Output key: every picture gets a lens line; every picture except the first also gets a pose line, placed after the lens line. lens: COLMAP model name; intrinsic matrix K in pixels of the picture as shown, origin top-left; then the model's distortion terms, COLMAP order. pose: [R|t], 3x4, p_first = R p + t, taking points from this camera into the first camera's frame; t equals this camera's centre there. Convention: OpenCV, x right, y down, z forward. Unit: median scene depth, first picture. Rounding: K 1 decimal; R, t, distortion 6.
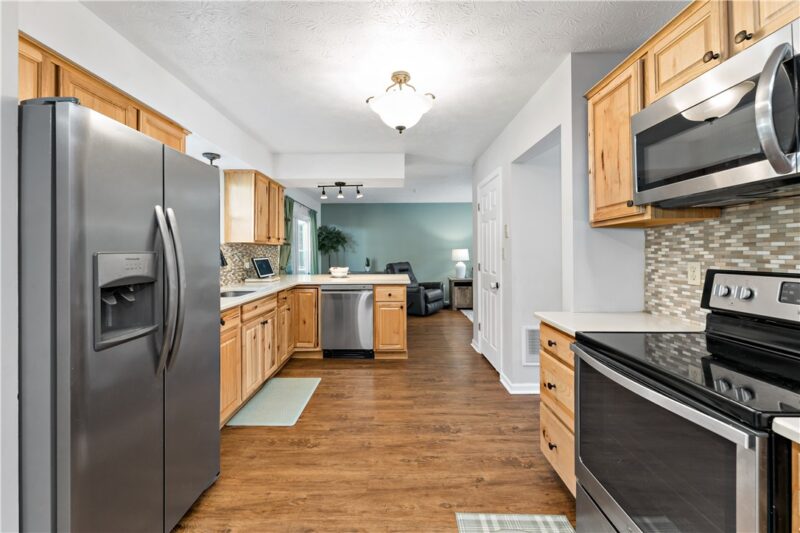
lens RADIAL K [[322.3, 0, 378.8], [0, 322.3, 256.6], [0, 0, 1]] dist [-0.002660, 0.000480]
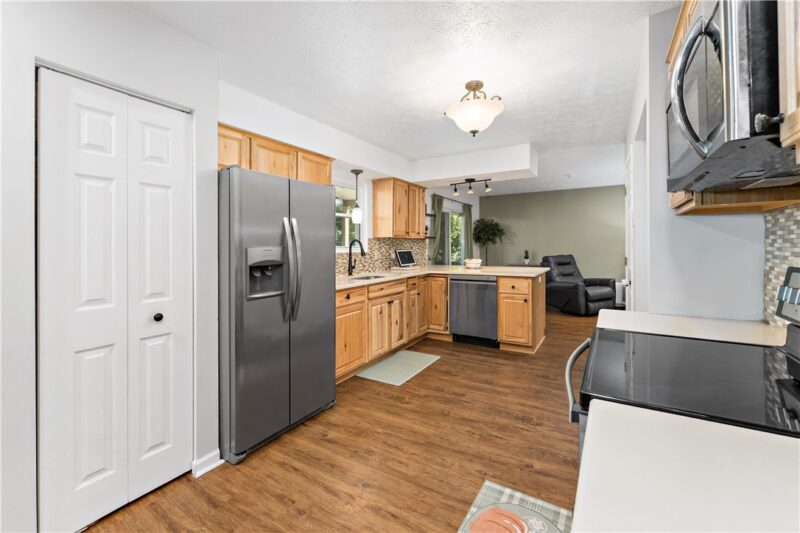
lens RADIAL K [[322.3, 0, 396.7], [0, 322.3, 250.3], [0, 0, 1]] dist [-0.002660, 0.000480]
pose [[0.870662, 0.004477, -0.491861, 0.360903], [-0.001573, 0.999979, 0.006318, -0.002073], [0.491879, -0.004728, 0.870651, -0.082171]]
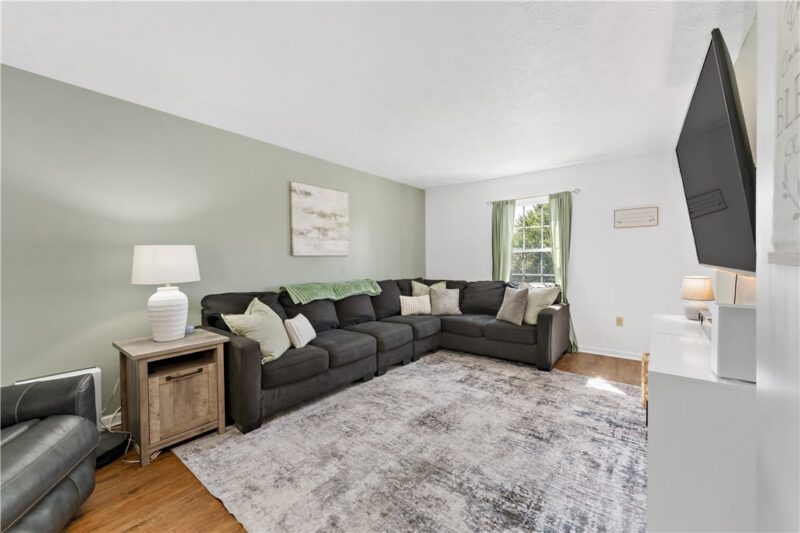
lens RADIAL K [[322.3, 0, 400.6], [0, 322.3, 263.0], [0, 0, 1]] dist [-0.002660, 0.000480]
pose [[0.563195, -0.000884, 0.826323, 0.407063], [0.011033, 0.999918, -0.006450, -0.007561], [-0.826250, 0.012750, 0.563159, 2.110545]]
